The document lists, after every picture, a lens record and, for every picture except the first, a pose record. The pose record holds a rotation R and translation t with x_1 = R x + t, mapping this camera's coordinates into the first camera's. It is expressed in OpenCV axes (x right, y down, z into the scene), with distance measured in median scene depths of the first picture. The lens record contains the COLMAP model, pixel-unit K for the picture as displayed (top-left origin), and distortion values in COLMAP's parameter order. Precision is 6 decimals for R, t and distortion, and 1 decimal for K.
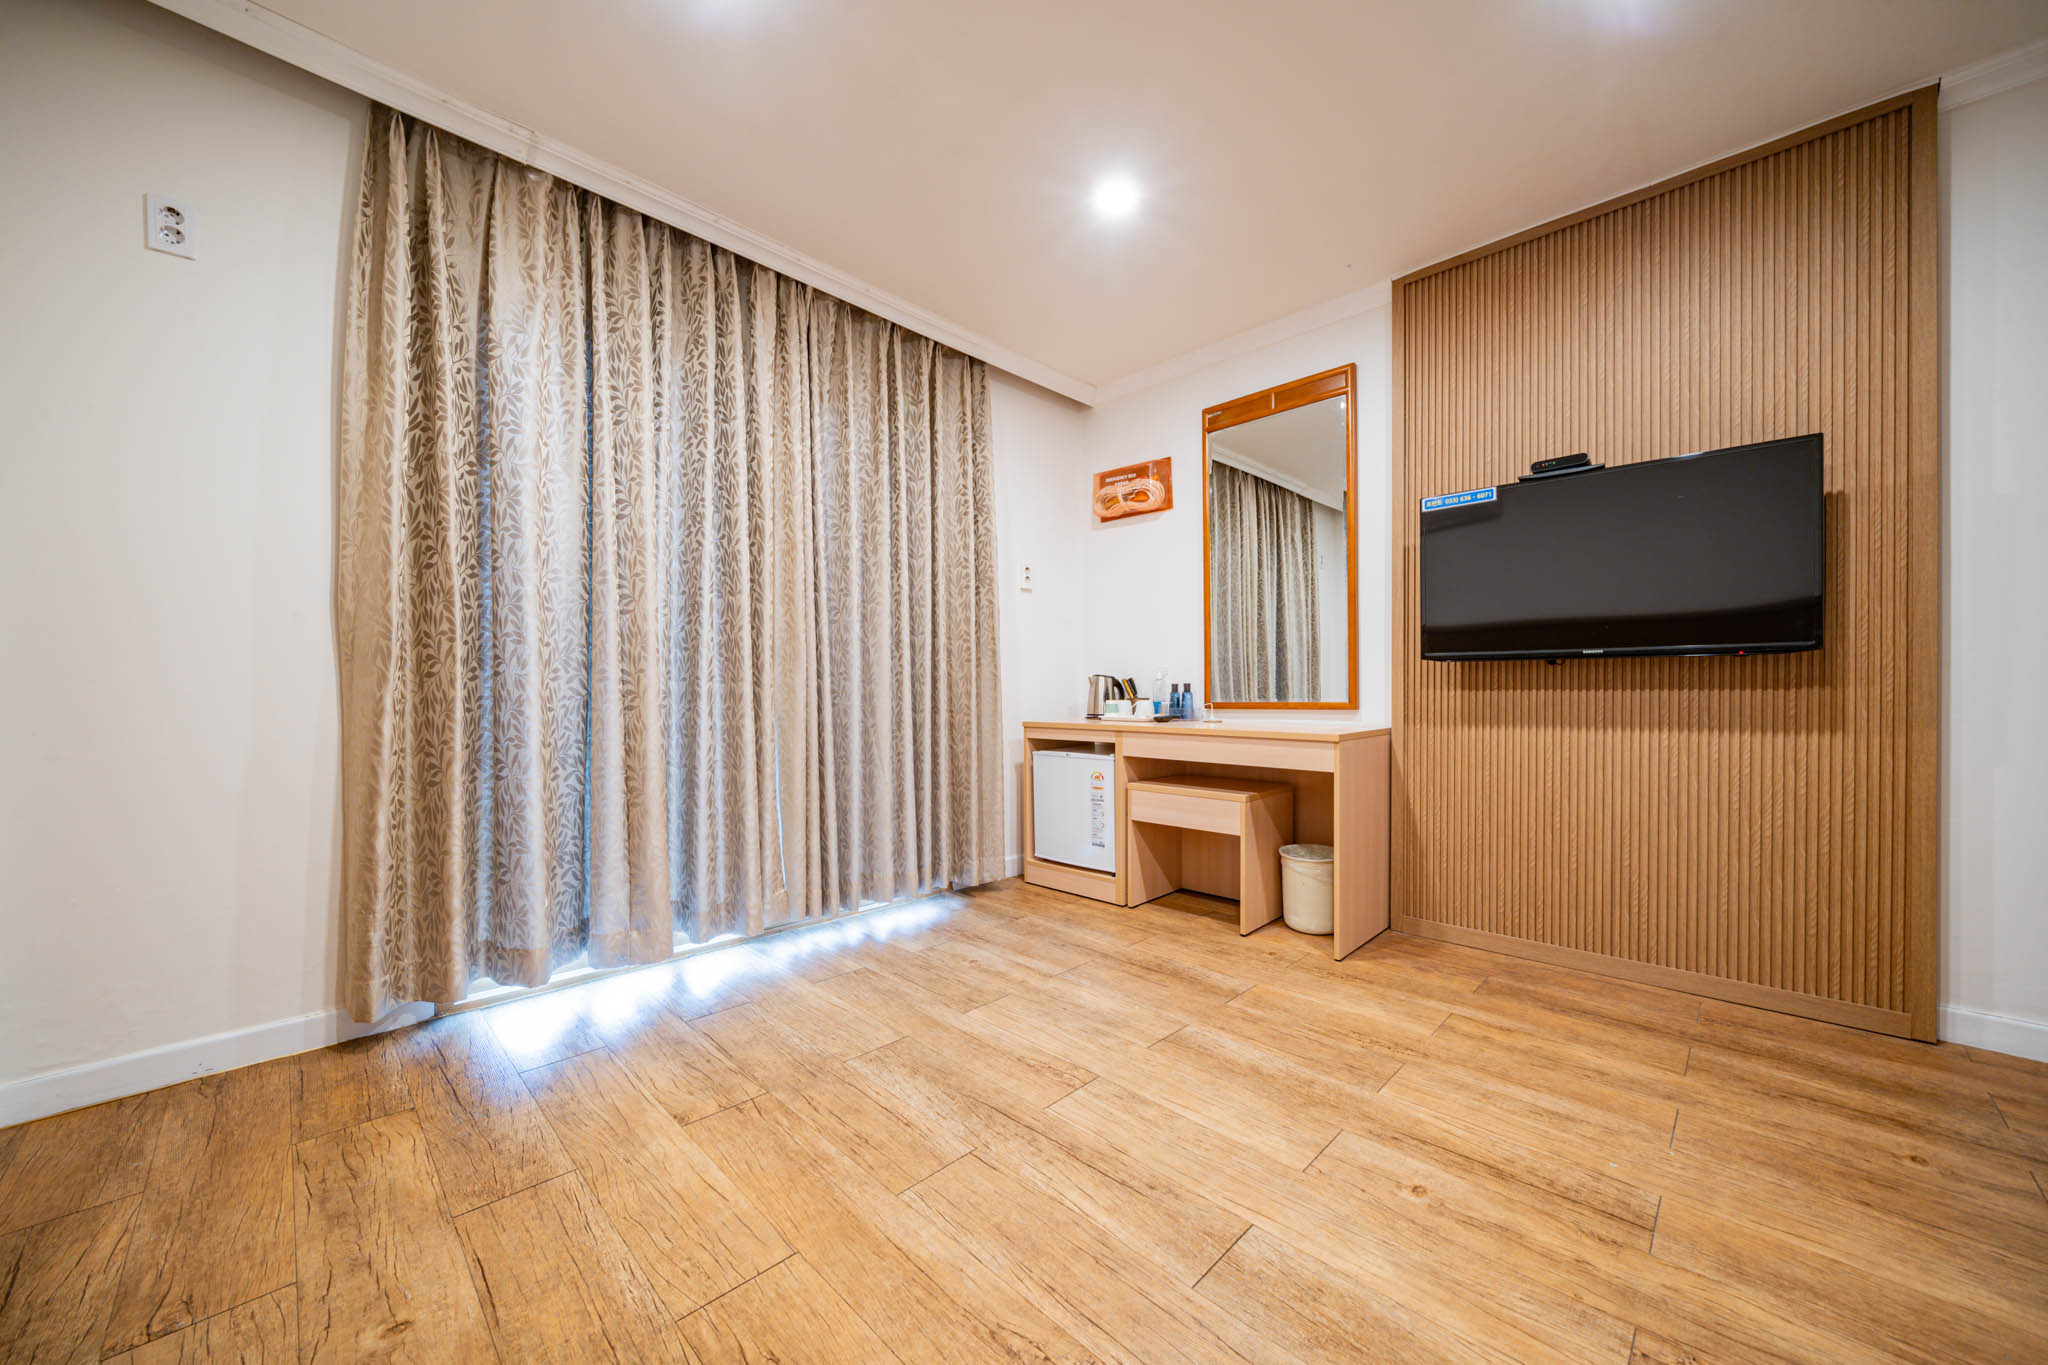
lens RADIAL K [[737.7, 0, 1020.3], [0, 737.7, 692.6], [0, 0, 1]] dist [-0.005767, -0.000115]
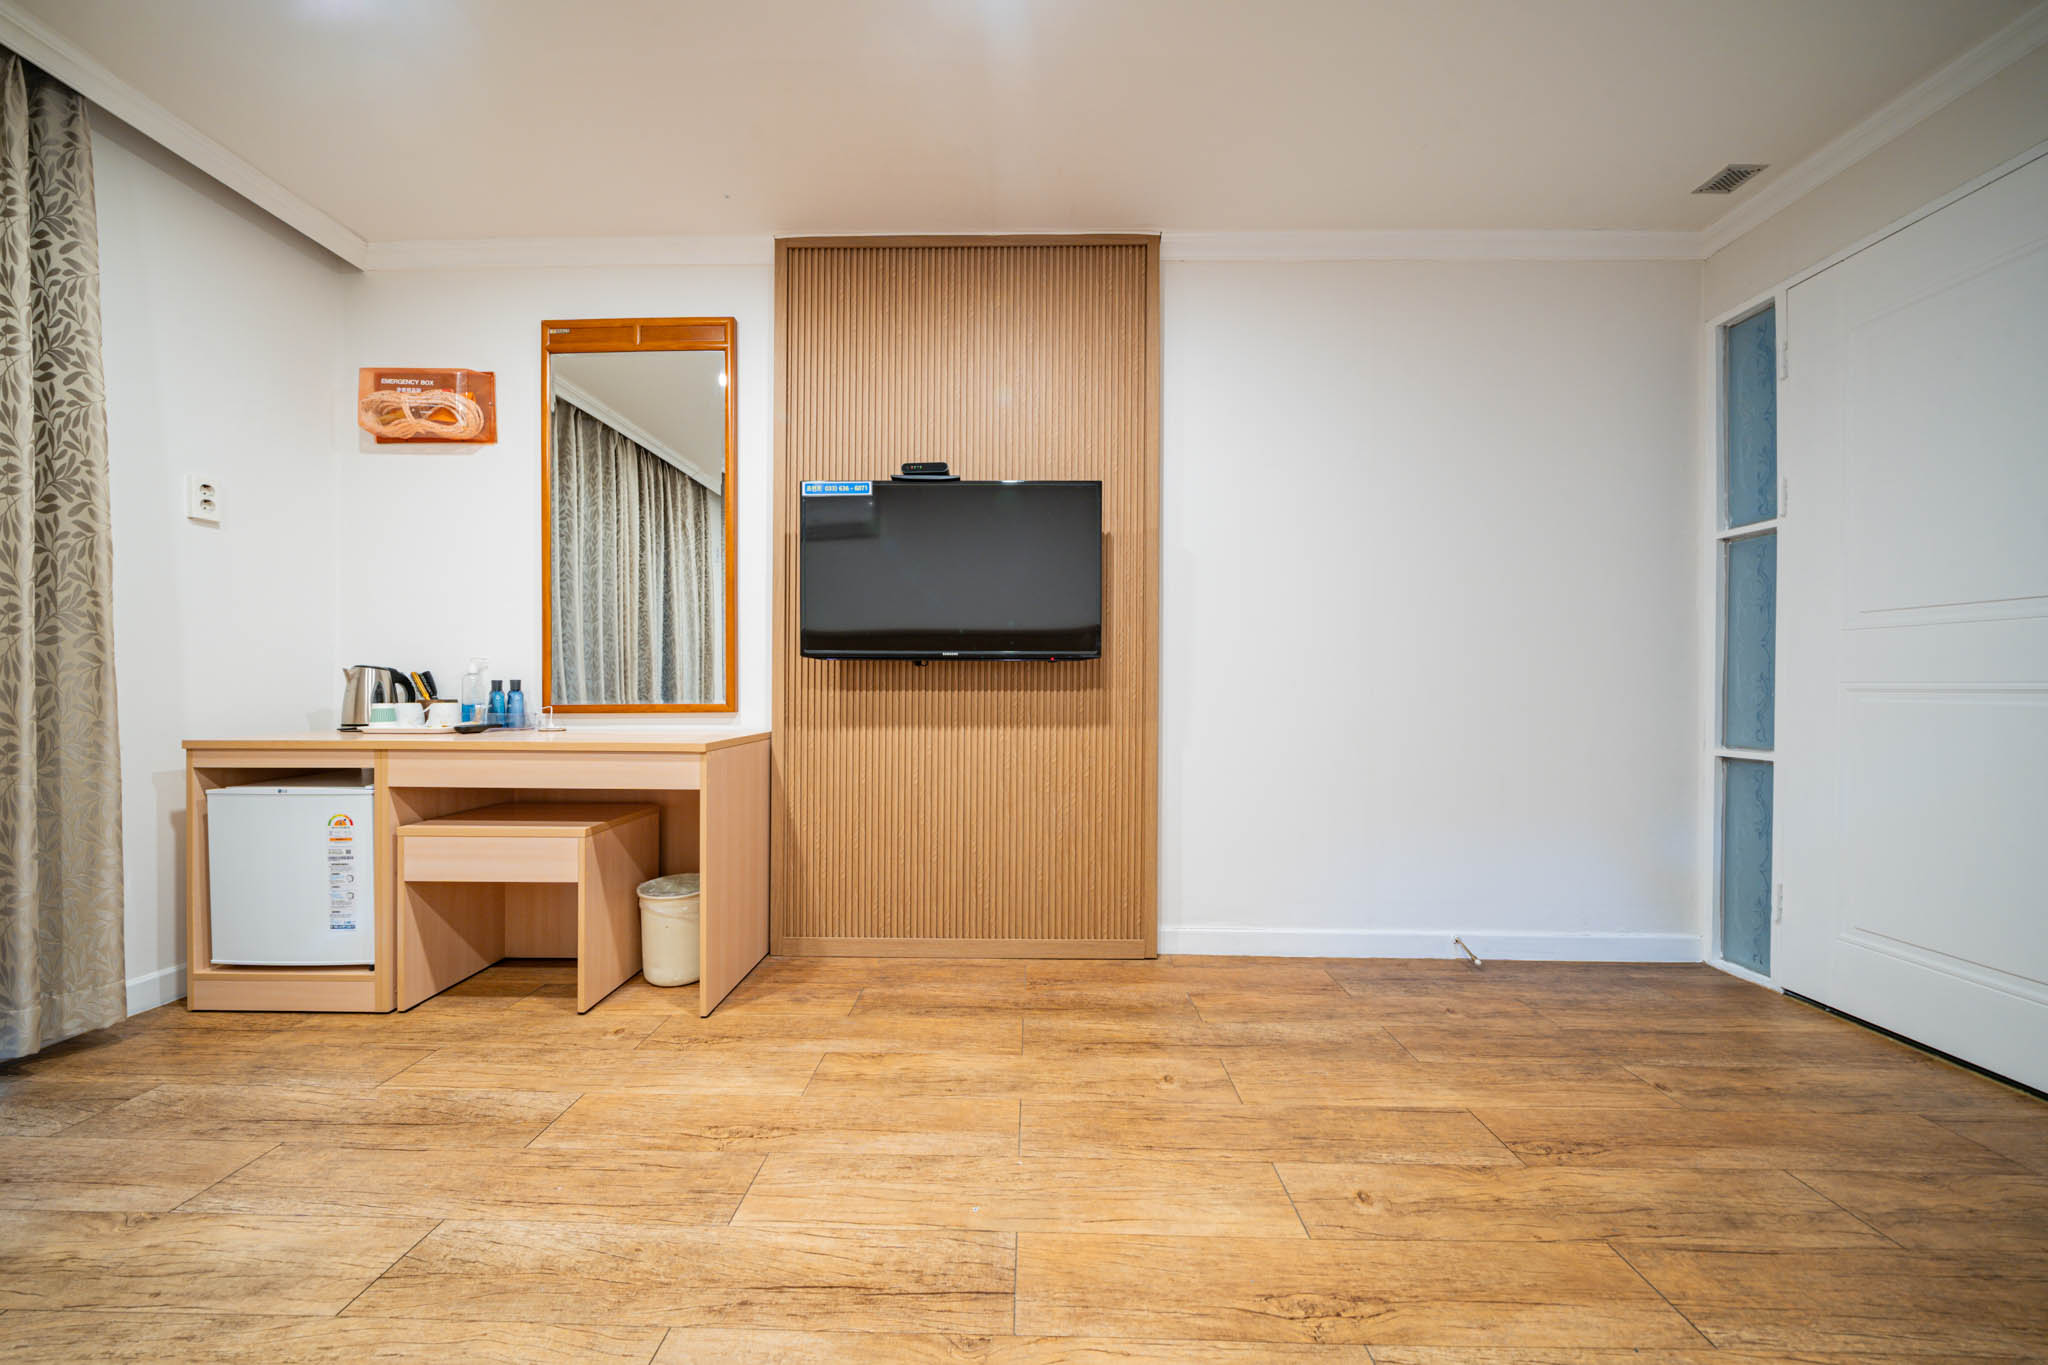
lens RADIAL K [[701.2, 0, 1018.6], [0, 701.2, 692.0], [0, 0, 1]] dist [-0.002505, -0.000025]
pose [[0.716720, 0.003594, 0.697352, 0.125794], [-0.002201, 0.999993, -0.002892, 0.000814], [-0.697358, 0.000537, 0.716723, 0.178634]]
